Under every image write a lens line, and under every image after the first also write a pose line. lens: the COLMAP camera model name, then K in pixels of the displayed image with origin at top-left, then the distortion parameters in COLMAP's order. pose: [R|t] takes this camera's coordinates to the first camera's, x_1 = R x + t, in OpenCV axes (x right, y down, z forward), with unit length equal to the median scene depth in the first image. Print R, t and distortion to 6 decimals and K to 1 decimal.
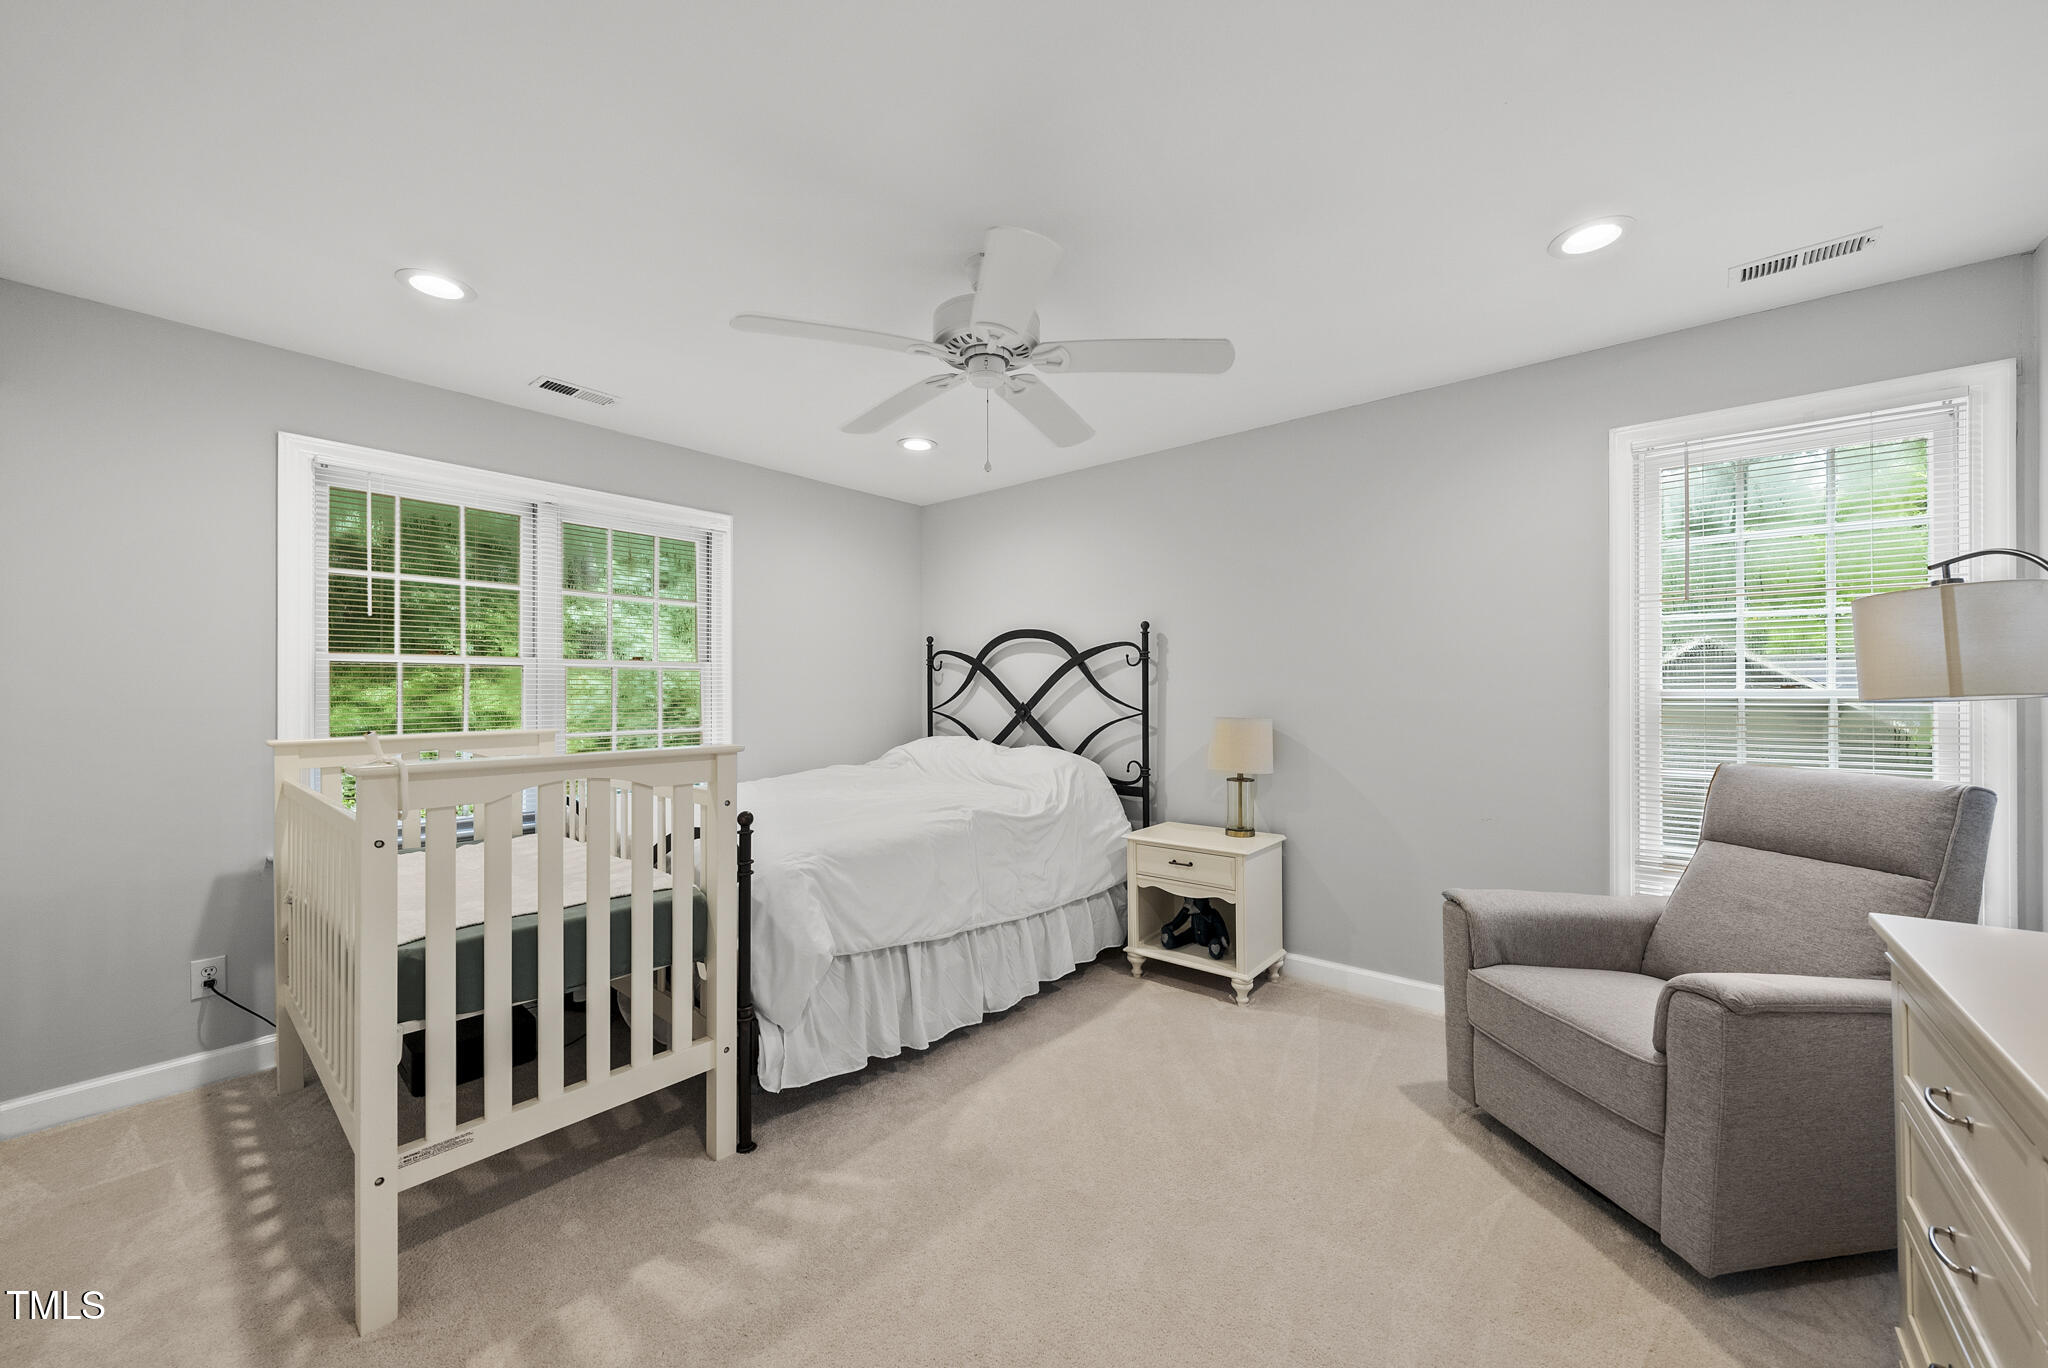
lens RADIAL K [[754.0, 0, 1024.0], [0, 754.0, 684.0], [0, 0, 1]] dist [0.000143, -0.000007]
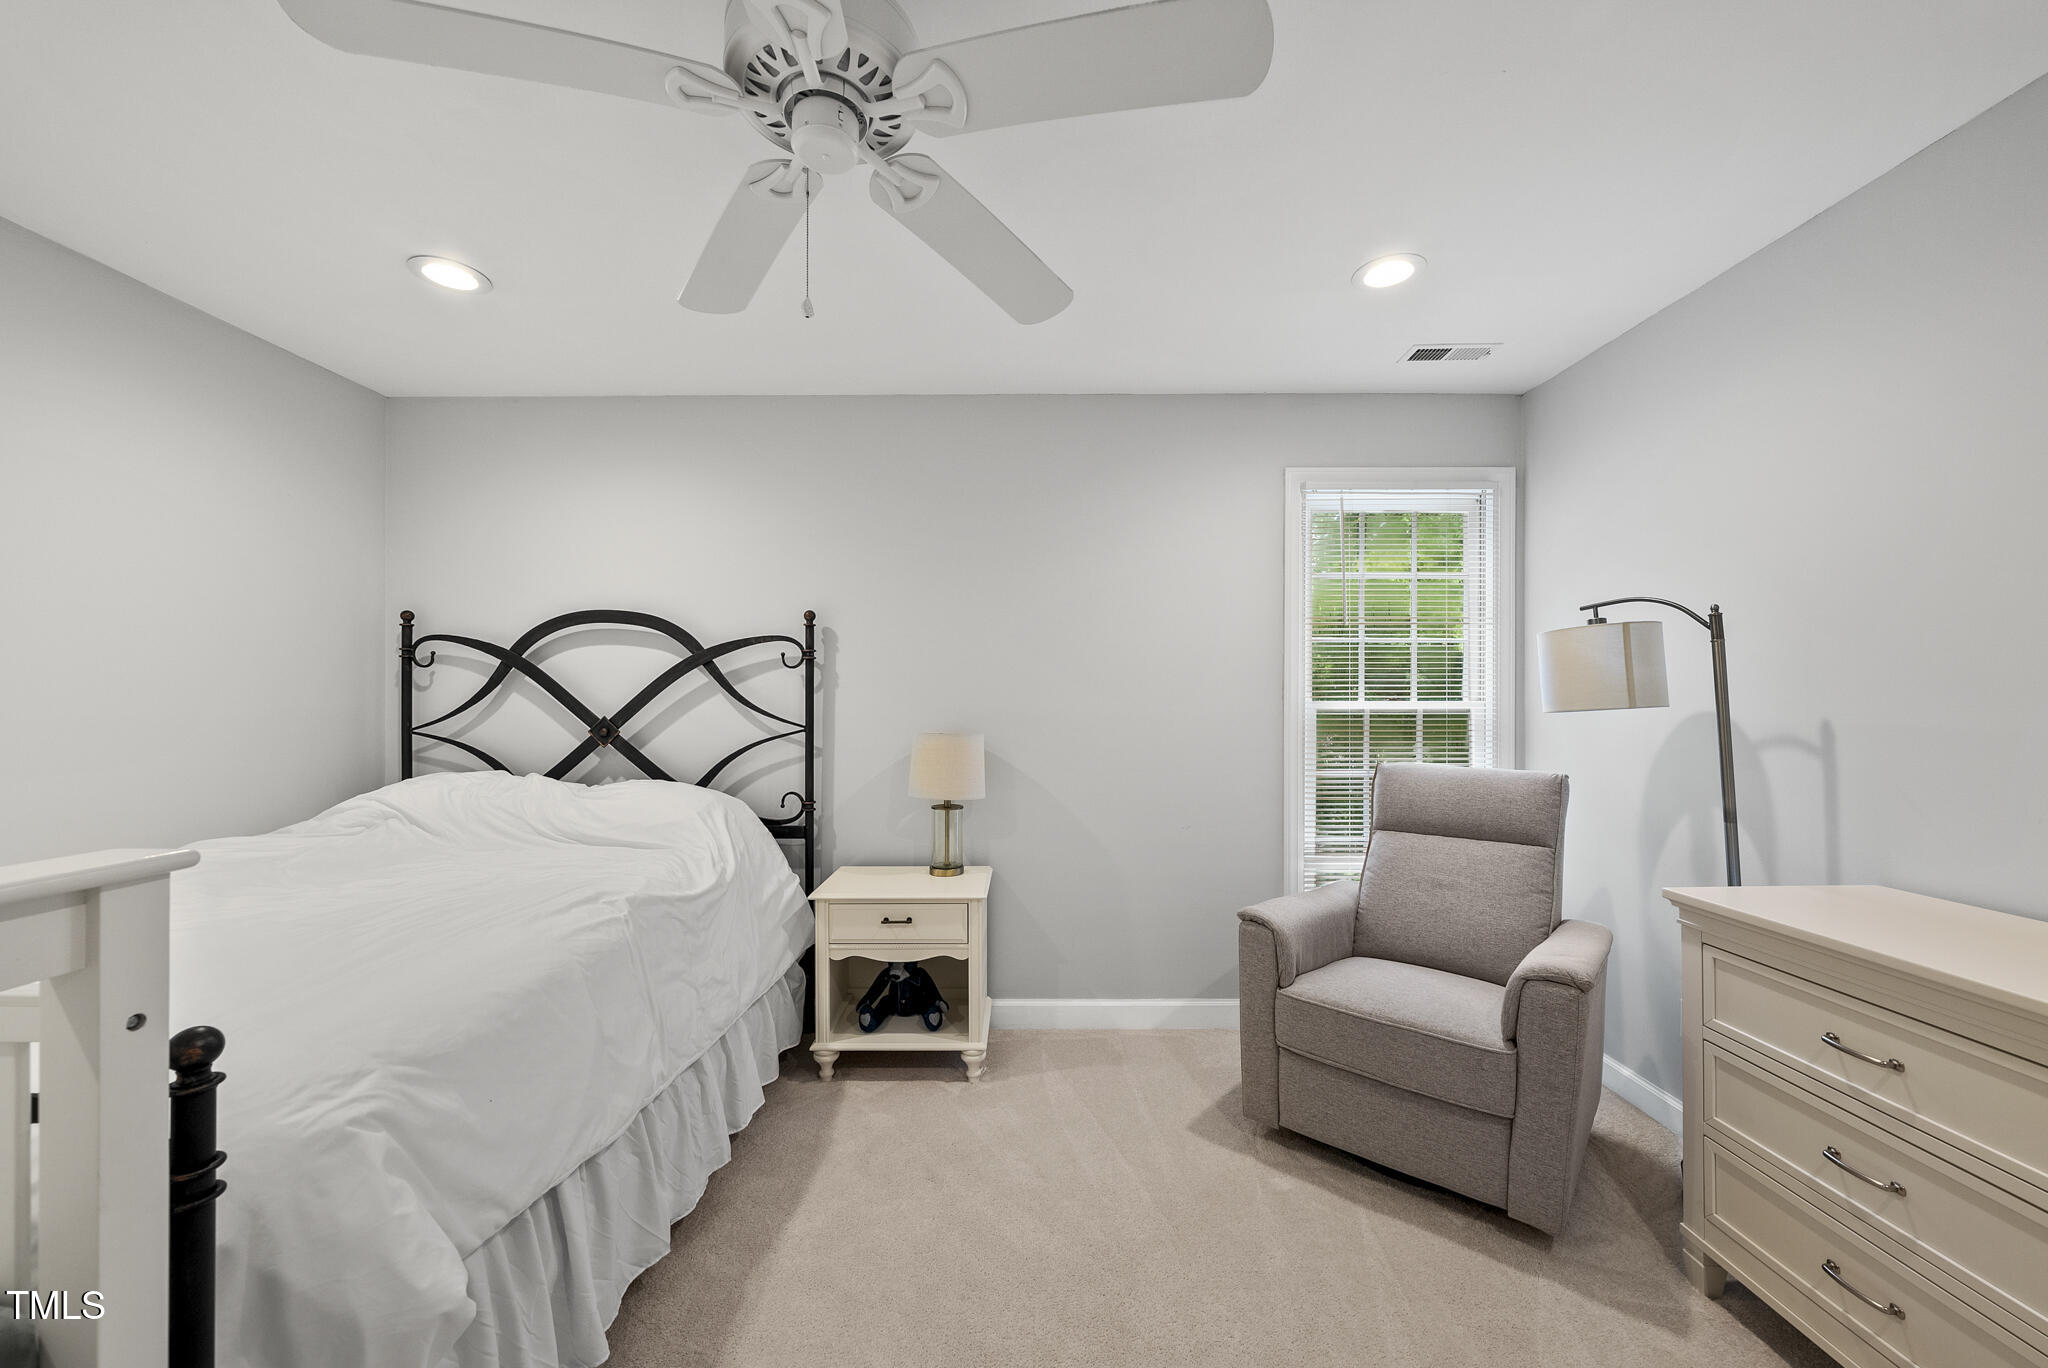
lens RADIAL K [[764.1, 0, 1022.0], [0, 764.1, 693.4], [0, 0, 1]] dist [-0.000680, -0.000015]
pose [[0.774996, 0.007536, 0.631921, -0.189075], [-0.008745, 0.999961, -0.001201, 0.000623], [-0.631905, -0.004595, 0.775032, 0.292374]]
